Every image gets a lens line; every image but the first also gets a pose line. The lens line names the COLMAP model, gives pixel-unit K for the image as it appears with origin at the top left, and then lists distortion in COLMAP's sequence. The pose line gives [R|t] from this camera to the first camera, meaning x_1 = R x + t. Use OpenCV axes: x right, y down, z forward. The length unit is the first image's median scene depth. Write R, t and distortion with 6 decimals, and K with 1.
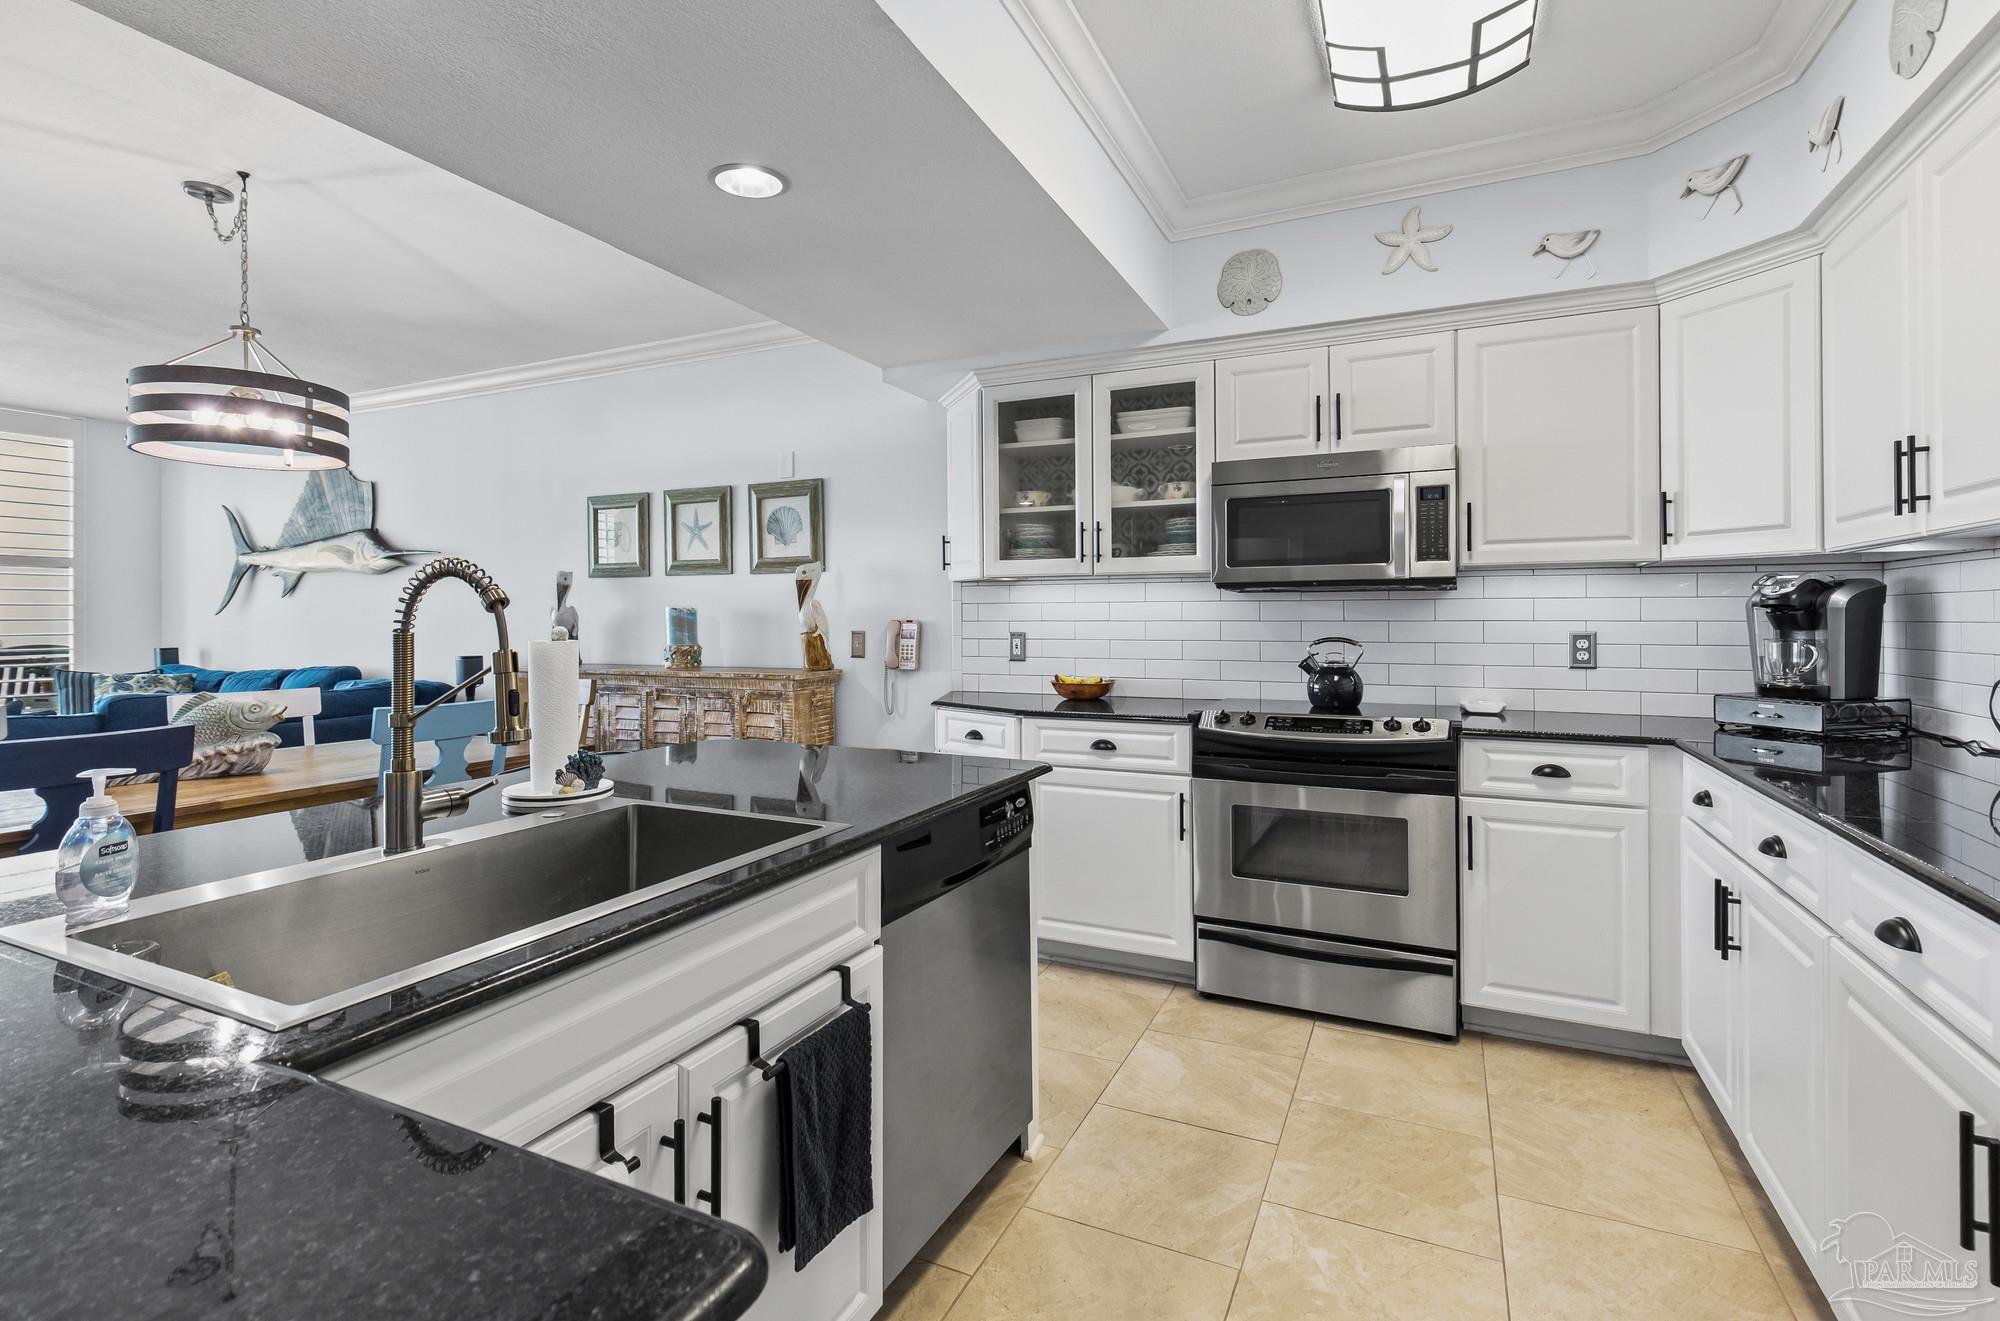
lens RADIAL K [[919.5, 0, 1005.5], [0, 919.5, 616.0], [0, 0, 1]] dist [0.004627, 0.000109]
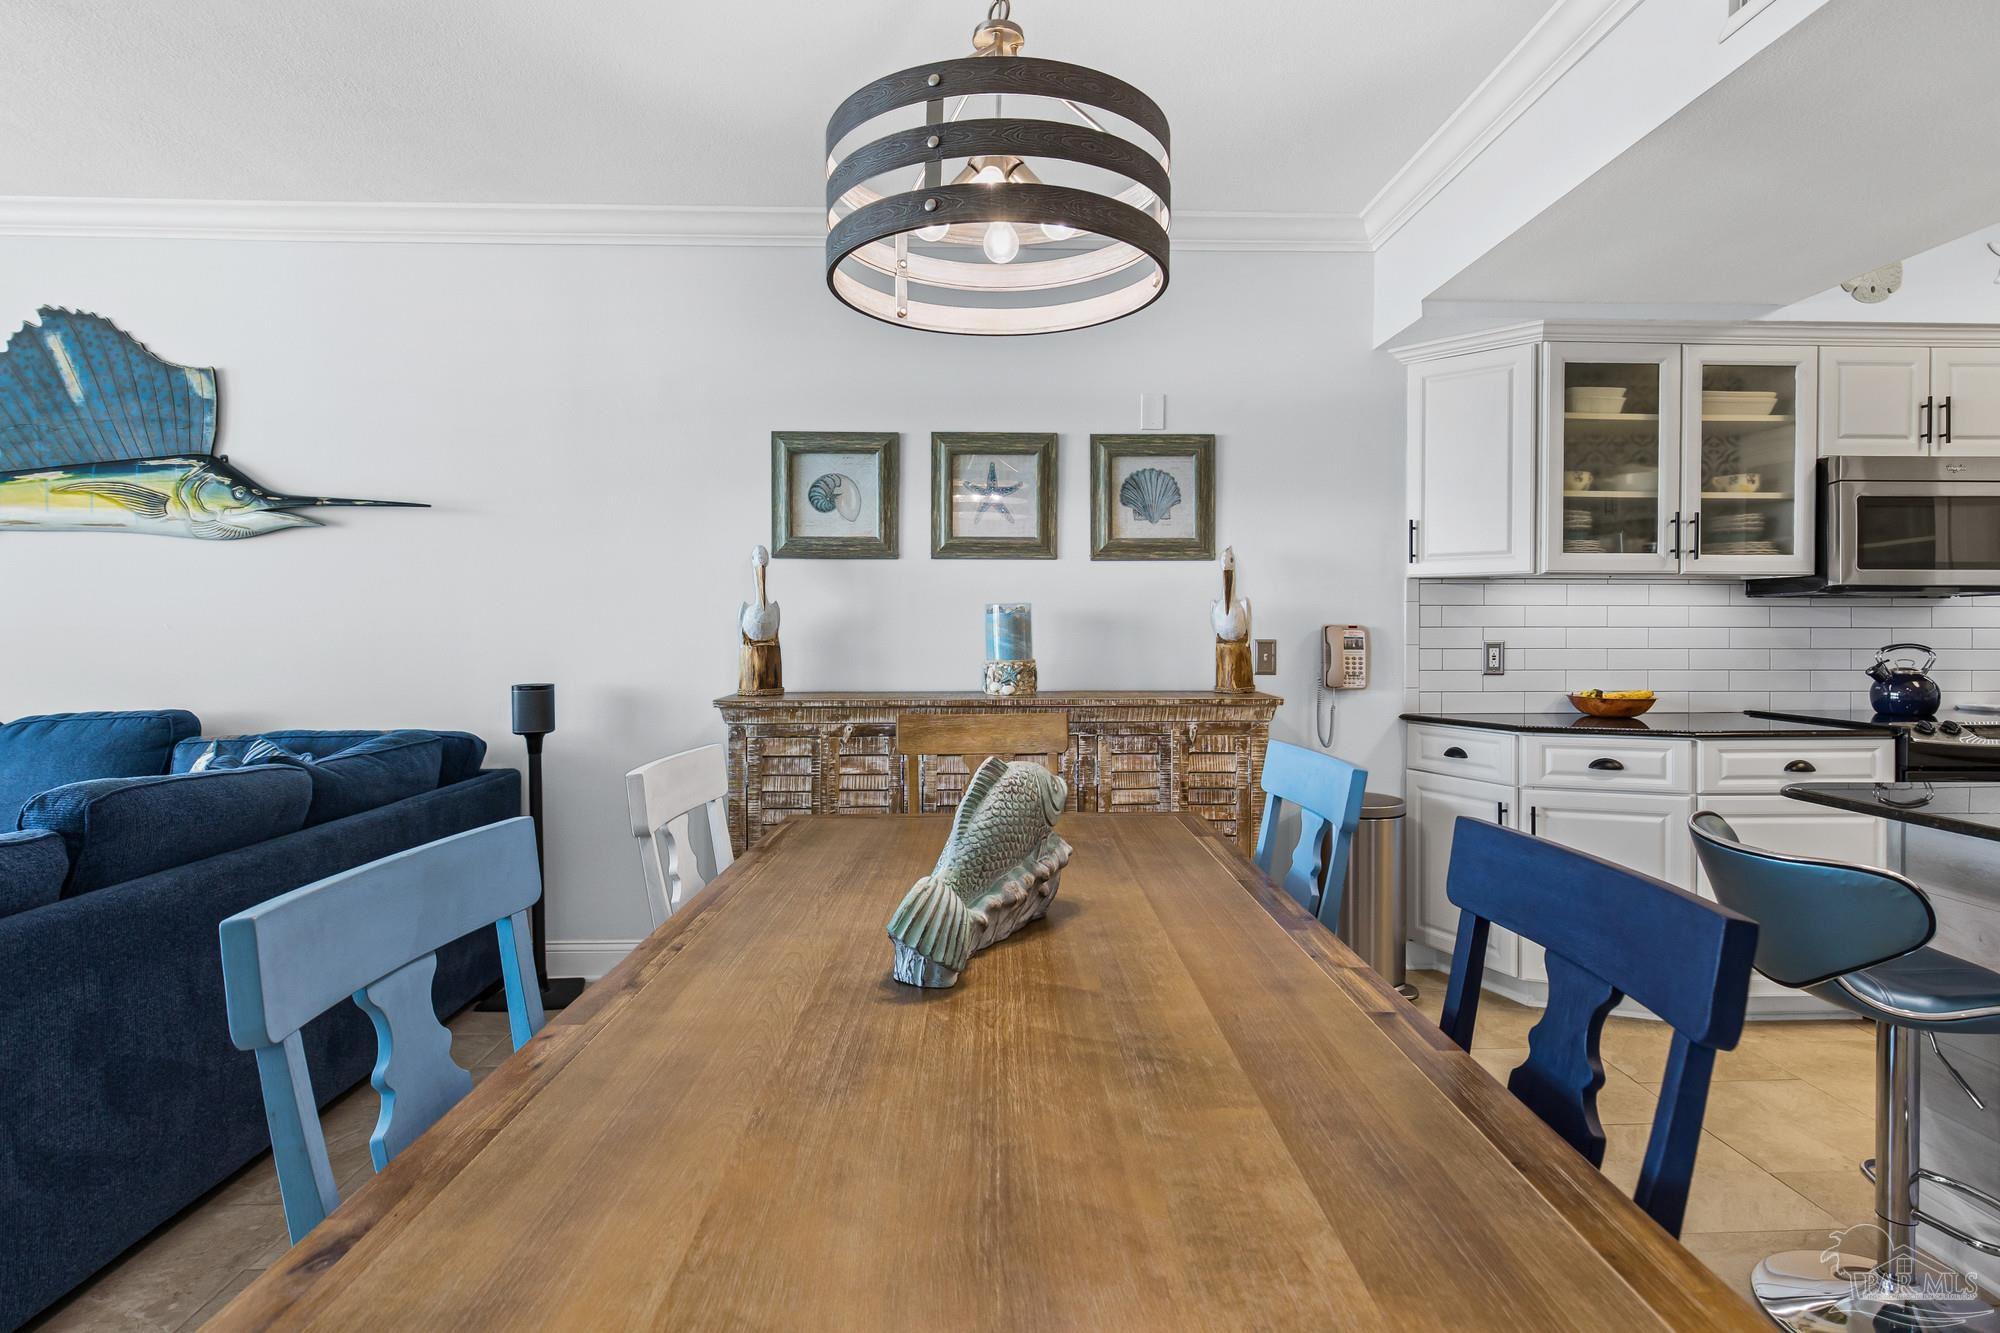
lens RADIAL K [[1019.6, 0, 1020.8], [0, 1019.6, 634.9], [0, 0, 1]] dist [-0.005945, -0.000645]
pose [[0.892389, -0.000382, 0.451267, -0.871827], [-0.004049, 0.999953, 0.008854, 0.007227], [-0.451249, -0.009728, 0.892345, 0.407382]]
